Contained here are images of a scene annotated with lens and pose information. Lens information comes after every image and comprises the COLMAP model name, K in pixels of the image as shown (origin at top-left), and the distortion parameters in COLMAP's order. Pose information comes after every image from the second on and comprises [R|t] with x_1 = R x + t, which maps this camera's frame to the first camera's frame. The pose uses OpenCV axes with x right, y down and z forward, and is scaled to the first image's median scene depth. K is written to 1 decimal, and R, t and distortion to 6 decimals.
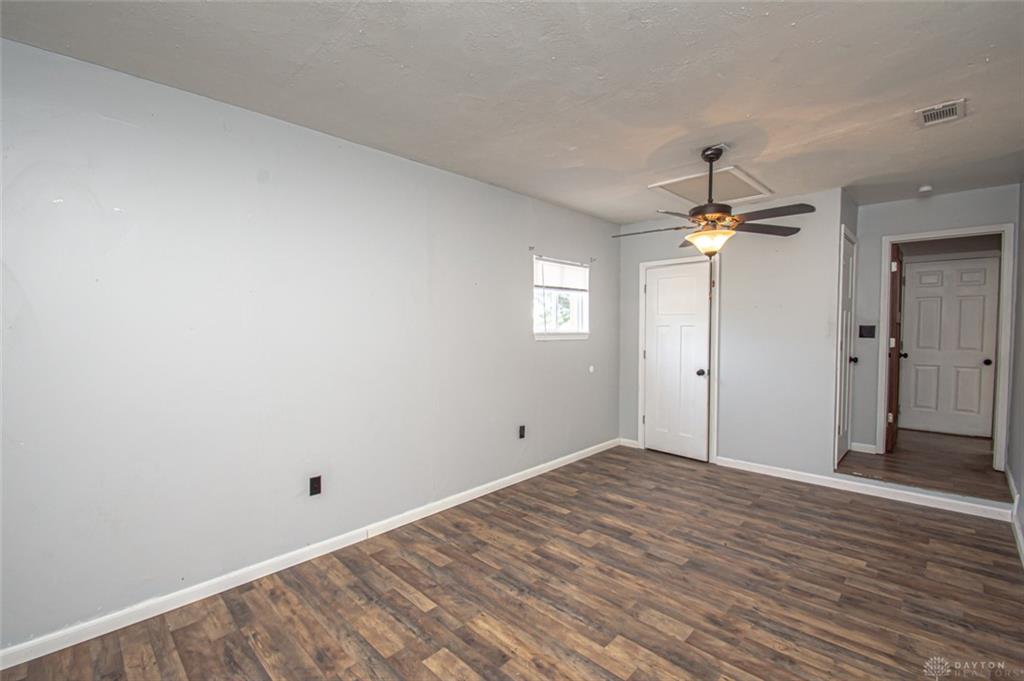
lens RADIAL K [[462.1, 0, 508.4], [0, 462.1, 343.0], [0, 0, 1]] dist [0.017447, -0.020178]
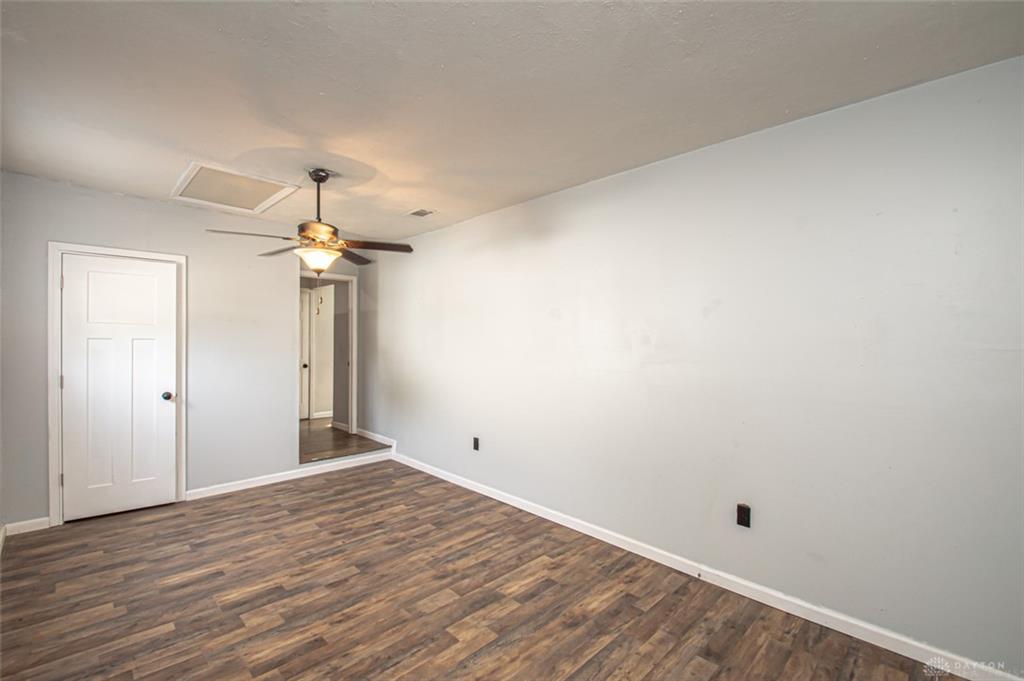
lens RADIAL K [[449.1, 0, 506.1], [0, 449.1, 344.0], [0, 0, 1]] dist [-0.000254, -0.010545]
pose [[0.000210, -0.003308, 0.999995, -0.541486], [0.028641, 0.999584, 0.003301, -0.020360], [-0.999590, 0.028641, 0.000305, 0.570726]]
